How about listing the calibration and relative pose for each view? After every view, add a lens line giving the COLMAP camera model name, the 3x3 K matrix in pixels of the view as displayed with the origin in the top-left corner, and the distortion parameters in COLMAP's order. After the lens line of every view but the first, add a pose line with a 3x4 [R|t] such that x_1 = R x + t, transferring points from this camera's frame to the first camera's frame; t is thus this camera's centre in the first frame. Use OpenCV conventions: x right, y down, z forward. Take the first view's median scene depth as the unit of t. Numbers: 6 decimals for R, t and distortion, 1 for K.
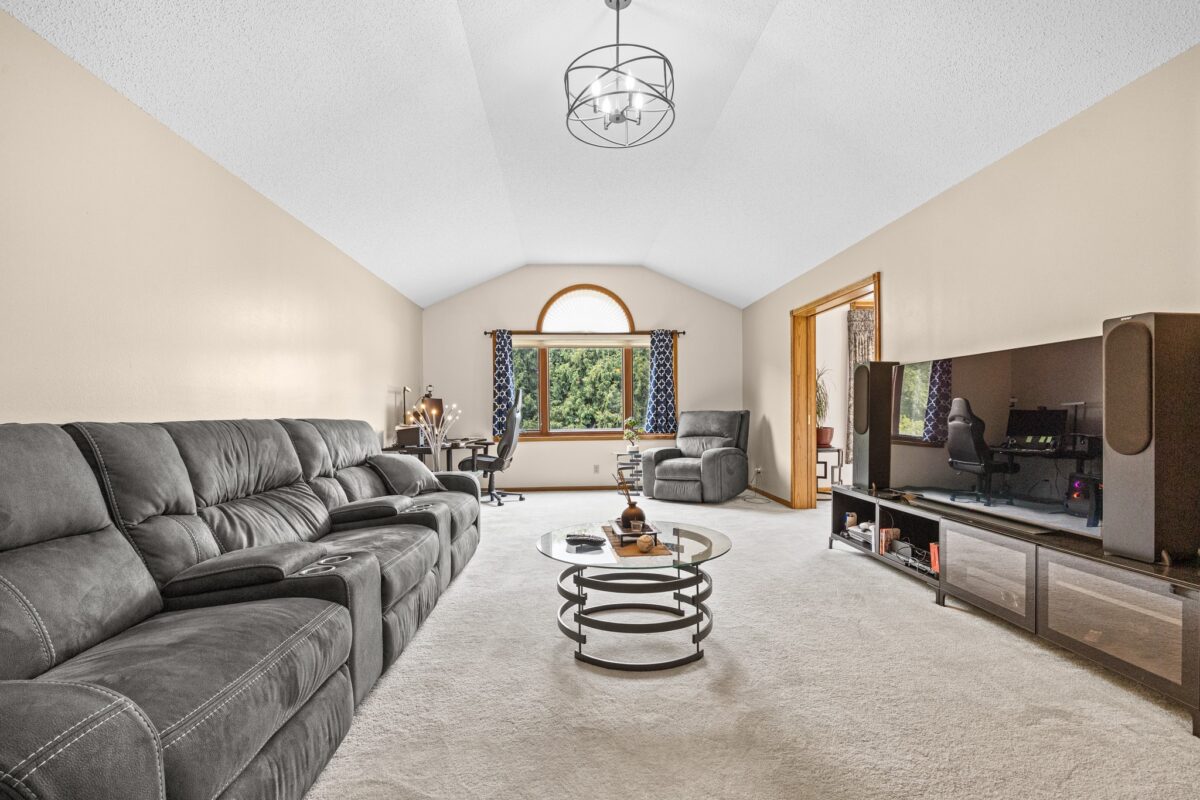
lens RADIAL K [[533.4, 0, 601.5], [0, 533.4, 410.7], [0, 0, 1]] dist [-0.013722, 0.000998]
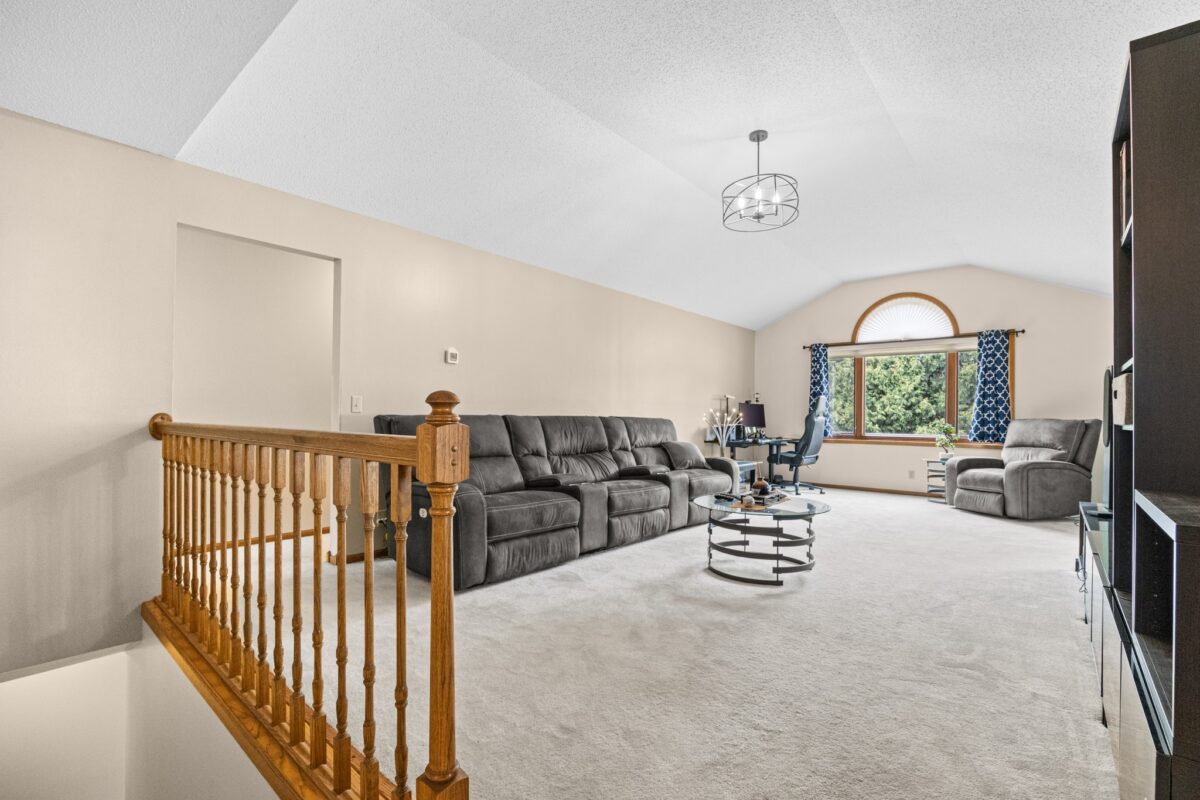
lens RADIAL K [[533.4, 0, 601.8], [0, 533.4, 404.5], [0, 0, 1]] dist [-0.013722, 0.000998]
pose [[0.710029, 0.003385, -0.704164, 0.319925], [-0.016135, 0.999804, -0.011463, -0.002035], [0.703988, 0.019501, 0.709944, -0.143401]]
